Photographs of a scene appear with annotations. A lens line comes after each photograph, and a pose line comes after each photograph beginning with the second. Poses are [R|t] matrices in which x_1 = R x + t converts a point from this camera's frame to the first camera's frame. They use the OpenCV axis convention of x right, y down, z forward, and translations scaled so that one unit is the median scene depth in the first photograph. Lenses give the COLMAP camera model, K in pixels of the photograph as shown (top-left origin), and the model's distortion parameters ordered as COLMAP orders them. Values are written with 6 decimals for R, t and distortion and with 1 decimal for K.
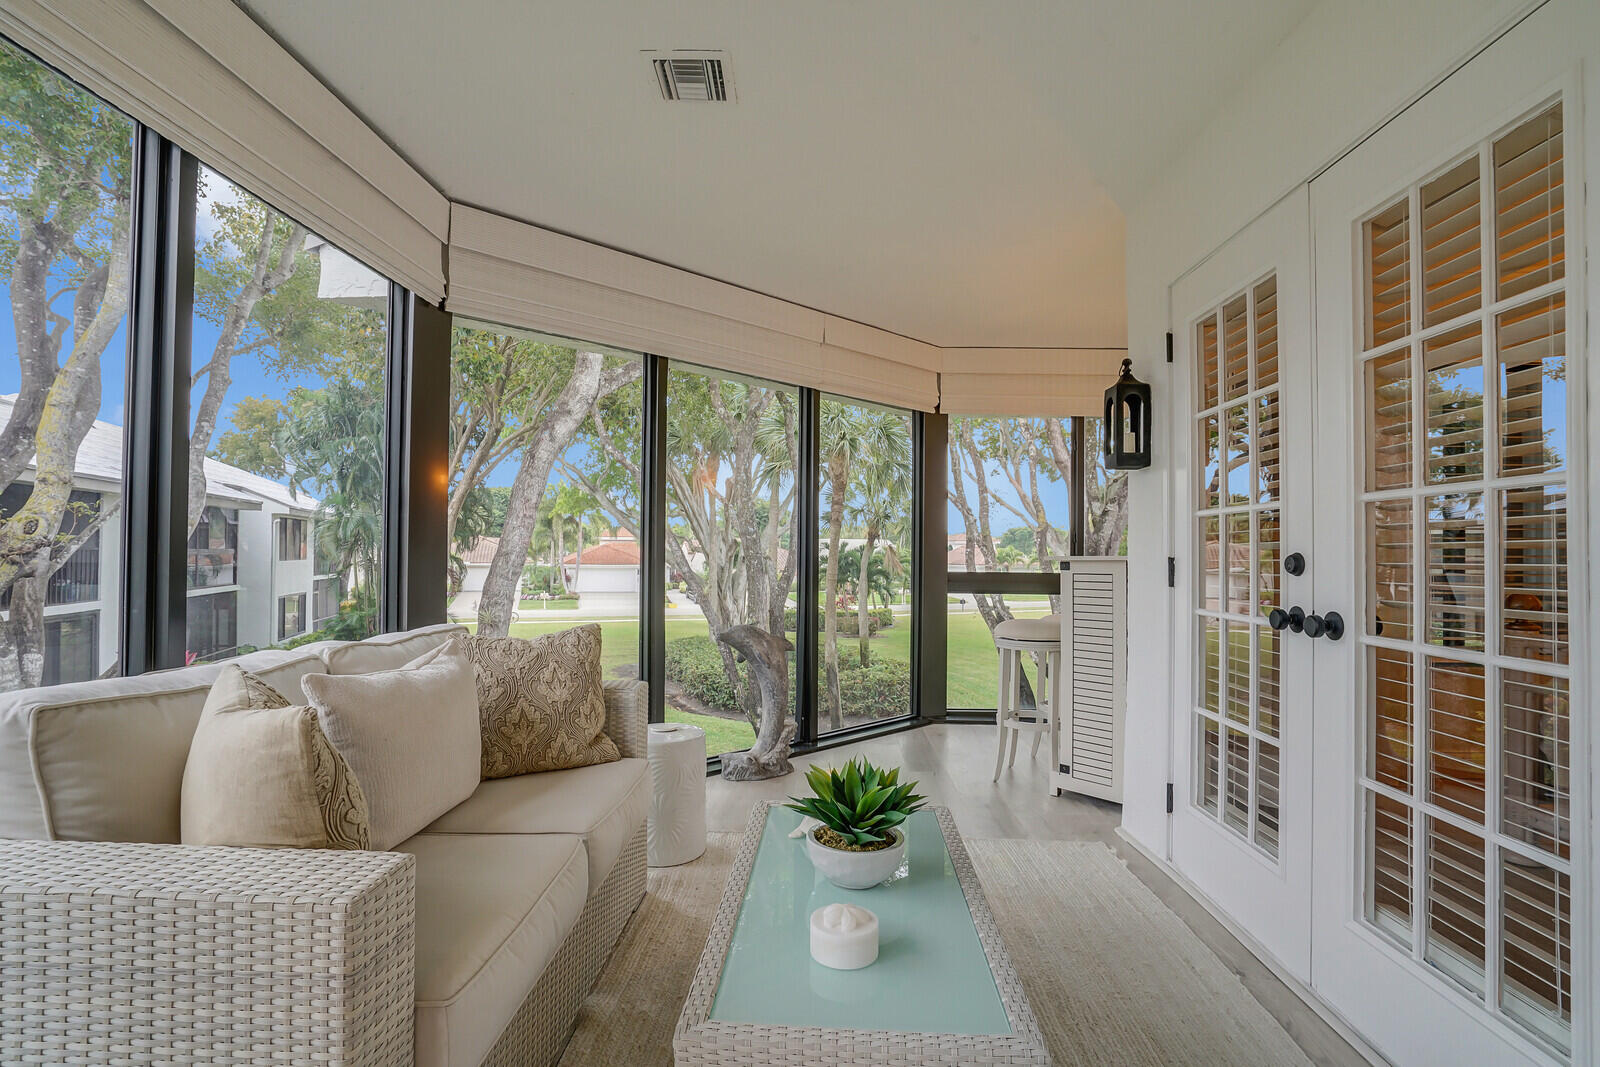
lens RADIAL K [[749.3, 0, 791.4], [0, 749.3, 537.8], [0, 0, 1]] dist [-0.059222, 0.023165]
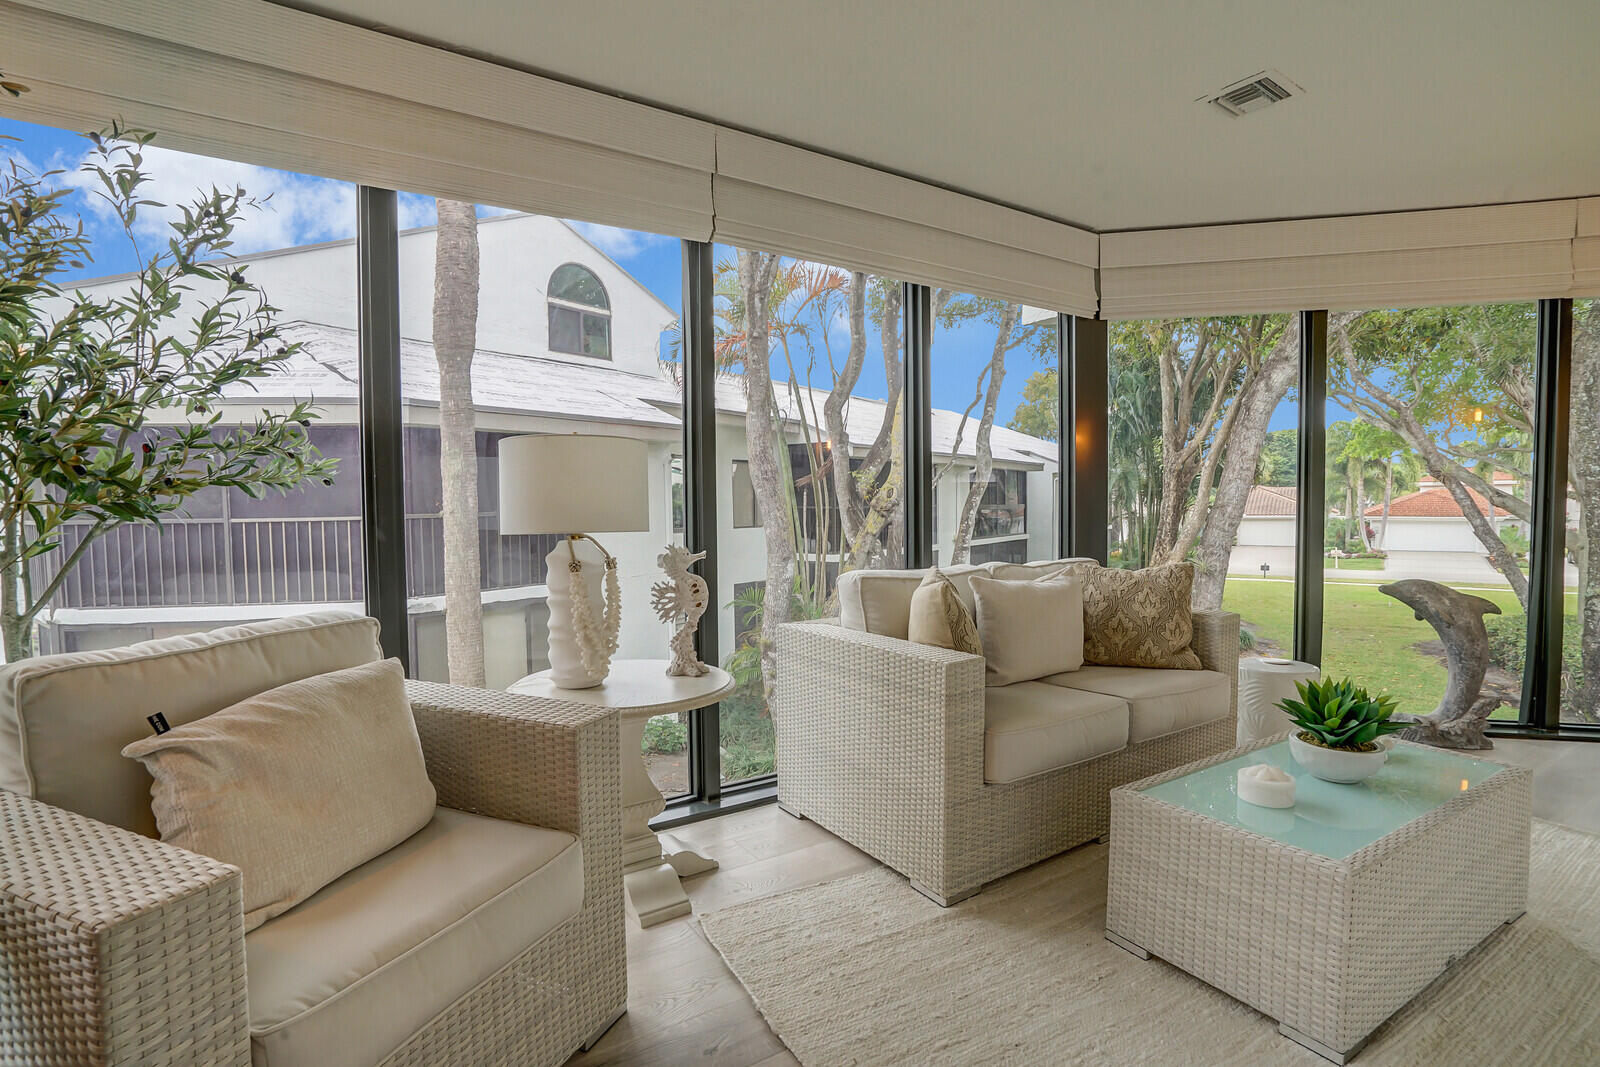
lens RADIAL K [[768.0, 0, 788.8], [0, 768.0, 537.4], [0, 0, 1]] dist [-0.057979, 0.023192]
pose [[0.570171, 0.020813, -0.821262, 0.338359], [0.030975, 0.998424, 0.046807, -0.006916], [0.820942, -0.052126, 0.568628, -0.237792]]
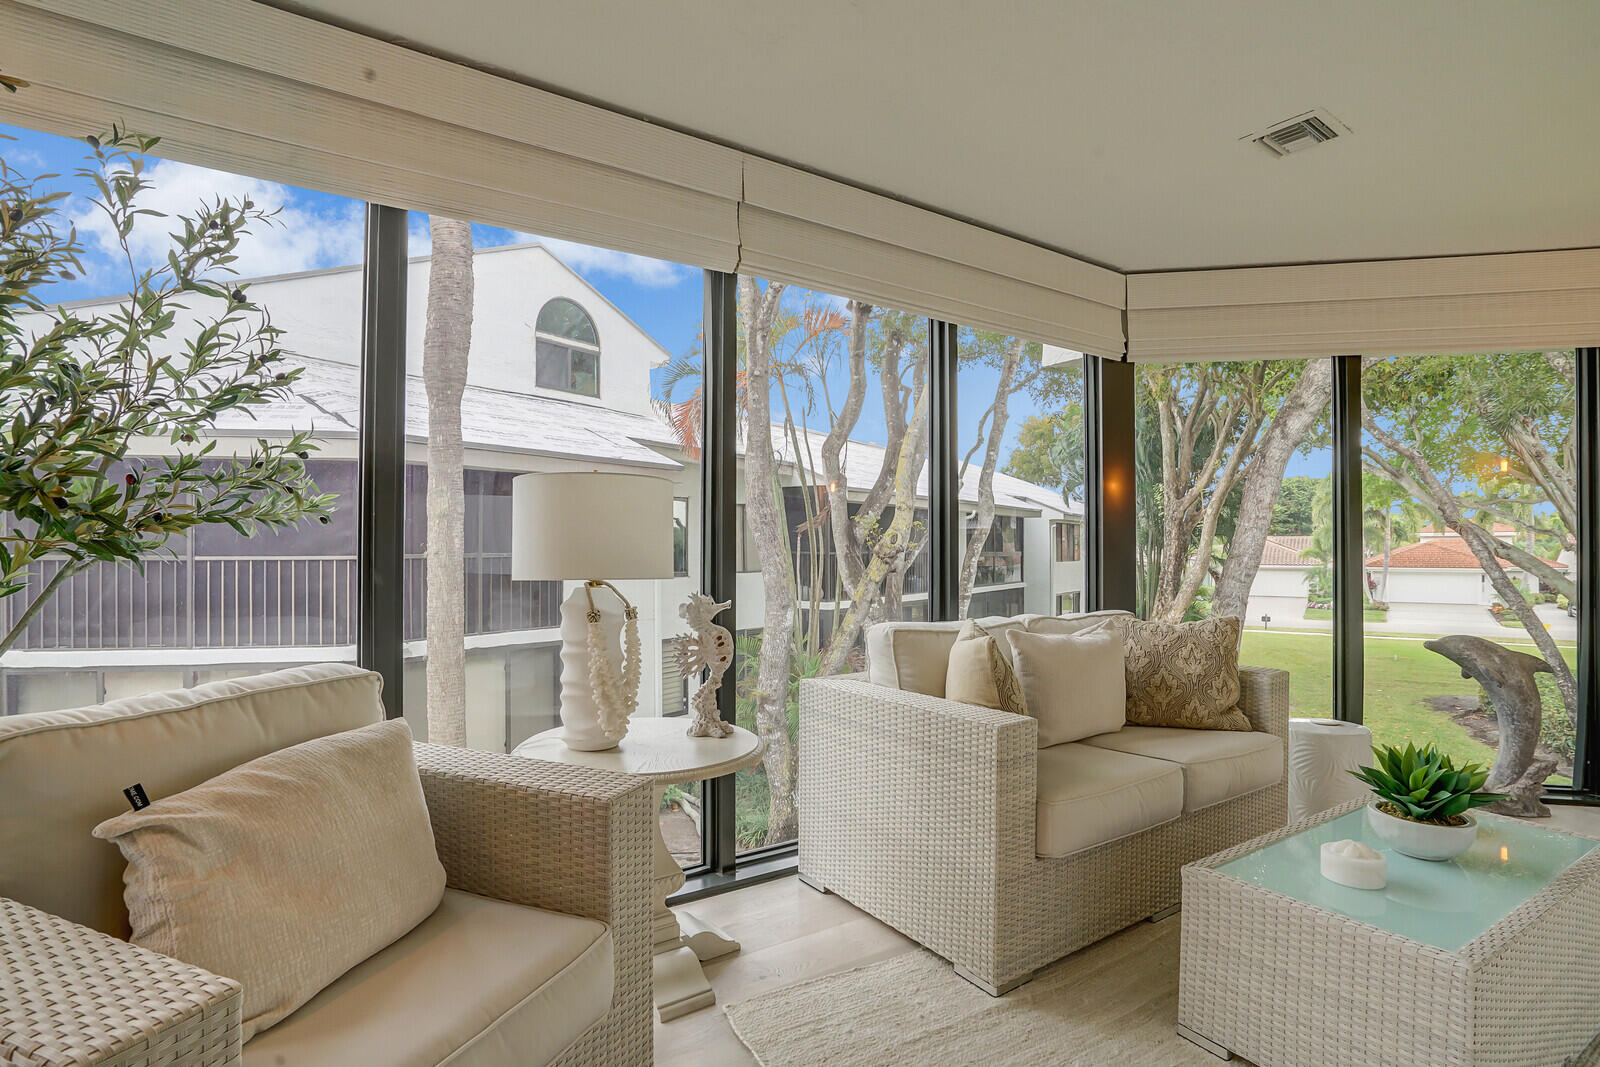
lens RADIAL K [[793.4, 0, 791.0], [0, 793.4, 539.9], [0, 0, 1]] dist [-0.055648, 0.021811]
pose [[0.587051, -0.016879, -0.809374, 0.281138], [0.019075, 0.999793, -0.007015, -0.009928], [0.809325, -0.011320, 0.587252, -0.258061]]
